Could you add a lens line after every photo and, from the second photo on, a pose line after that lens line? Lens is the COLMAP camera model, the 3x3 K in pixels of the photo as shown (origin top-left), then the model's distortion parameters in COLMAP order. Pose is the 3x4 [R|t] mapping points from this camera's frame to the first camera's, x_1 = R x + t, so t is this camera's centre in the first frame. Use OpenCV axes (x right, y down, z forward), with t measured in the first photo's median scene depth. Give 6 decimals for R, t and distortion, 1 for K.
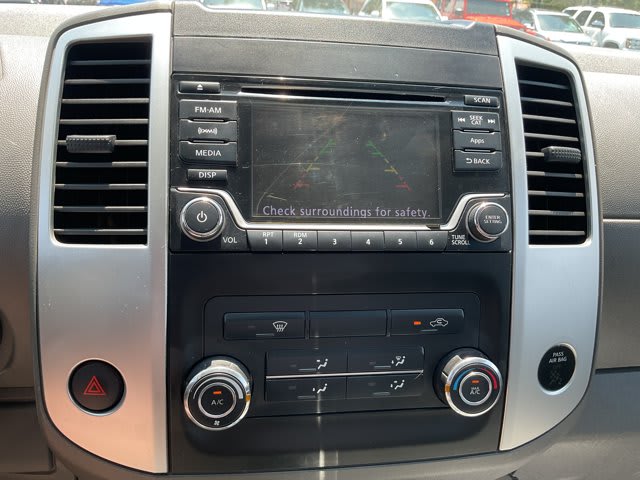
lens RADIAL K [[532.2, 0, 320.0], [0, 532.2, 240.0], [0, 0, 1]] dist [0.069756, -0.116939]
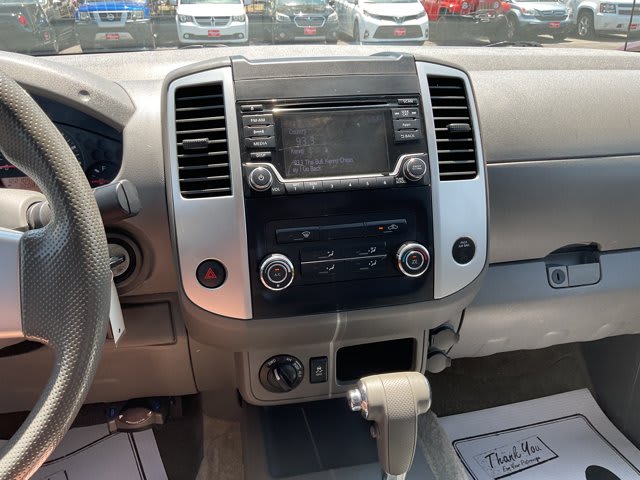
lens RADIAL K [[532.2, 0, 320.0], [0, 532.2, 240.0], [0, 0, 1]] dist [0.069756, -0.116939]
pose [[0.996482, -0.083038, 0.011309, -0.048532], [0.082669, 0.996128, 0.029919, 0.126417], [-0.013750, -0.028879, 0.999488, -0.824405]]
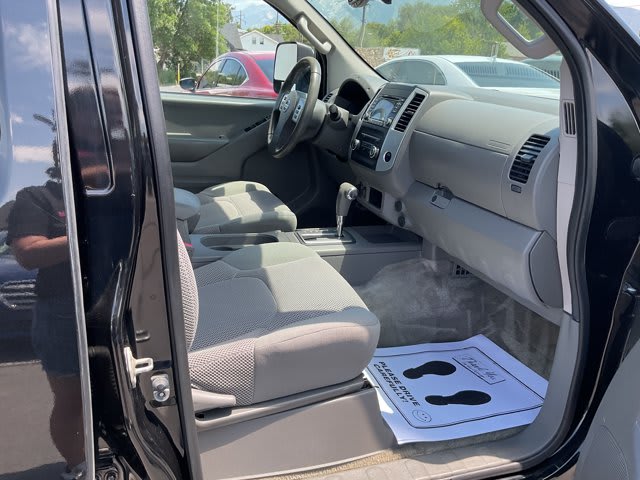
lens RADIAL K [[532.2, 0, 320.0], [0, 532.2, 240.0], [0, 0, 1]] dist [0.069756, -0.116939]
pose [[0.158868, 0.254552, -0.953921, 5.446128], [-0.399793, 0.900019, 0.173586, 0.356889], [0.902733, 0.353794, 0.244752, -0.432853]]
